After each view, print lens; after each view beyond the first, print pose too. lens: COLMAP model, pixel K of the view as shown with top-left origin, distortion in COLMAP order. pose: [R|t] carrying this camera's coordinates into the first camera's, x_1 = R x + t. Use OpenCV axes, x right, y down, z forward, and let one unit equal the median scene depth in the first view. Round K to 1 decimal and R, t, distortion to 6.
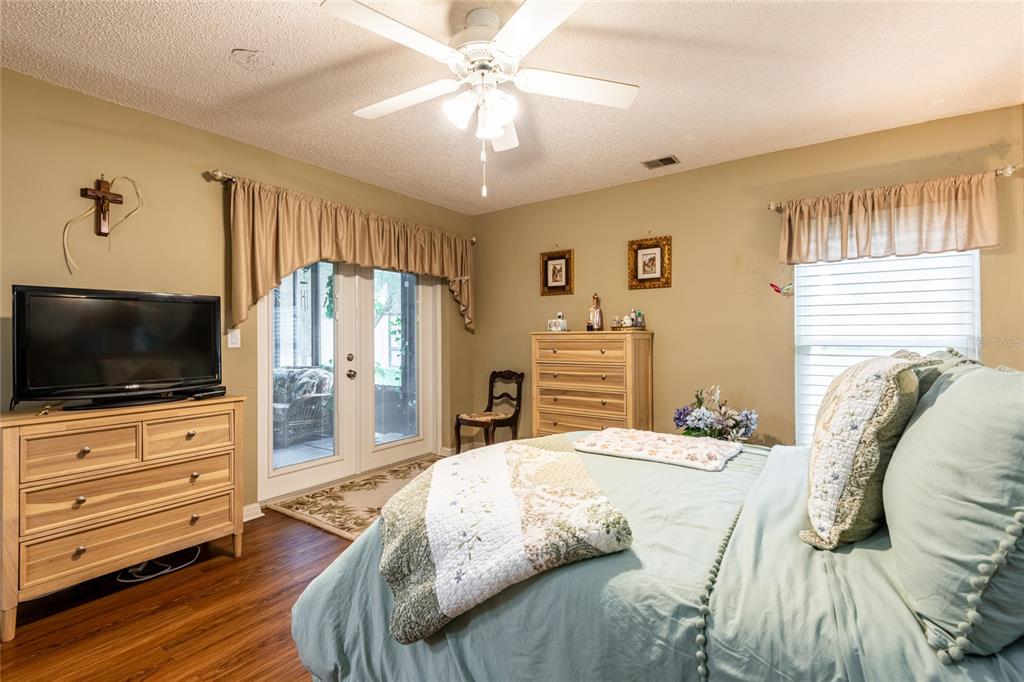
lens RADIAL K [[480.0, 0, 532.5], [0, 480.0, 338.0], [0, 0, 1]] dist [0.031340, -0.014170]
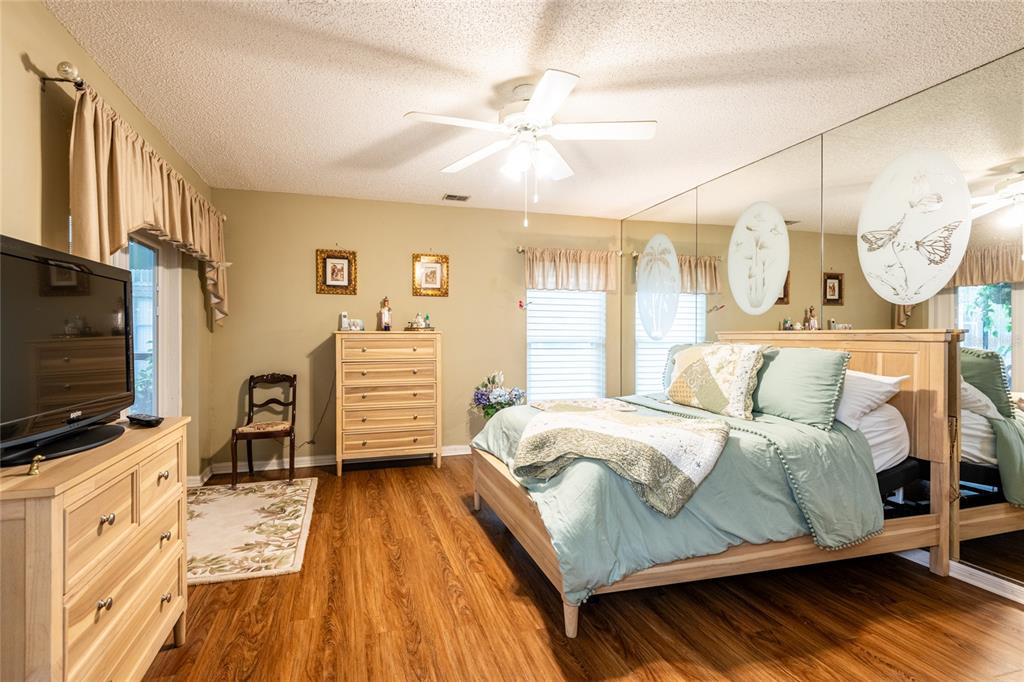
lens RADIAL K [[480.0, 0, 498.6], [0, 480.0, 340.6], [0, 0, 1]] dist [0.031340, -0.014170]
pose [[0.610011, -0.002002, 0.792390, -0.634940], [-0.001784, 0.999991, 0.003900, 0.002860], [-0.792391, -0.003793, 0.610002, 0.144885]]
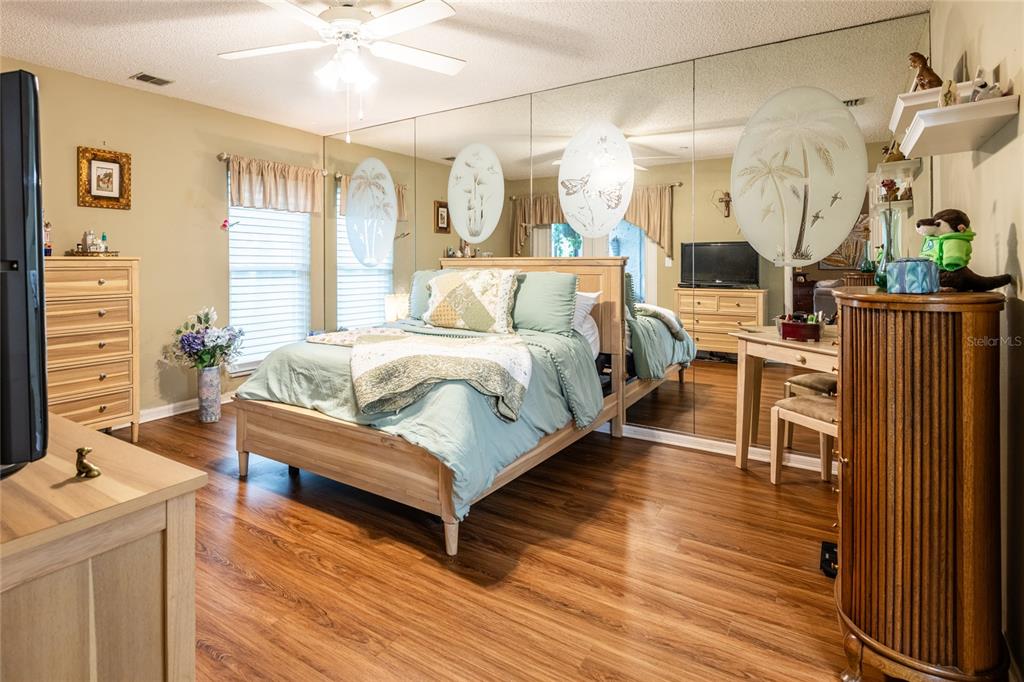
lens RADIAL K [[553.8, 0, 438.2], [0, 553.8, 267.7], [0, 0, 1]] dist [0.032243, -0.001678]
pose [[0.016159, -0.003167, 0.999864, -0.794368], [0.005735, 0.999979, 0.003074, 0.004267], [-0.999853, 0.005684, 0.016177, 0.409425]]
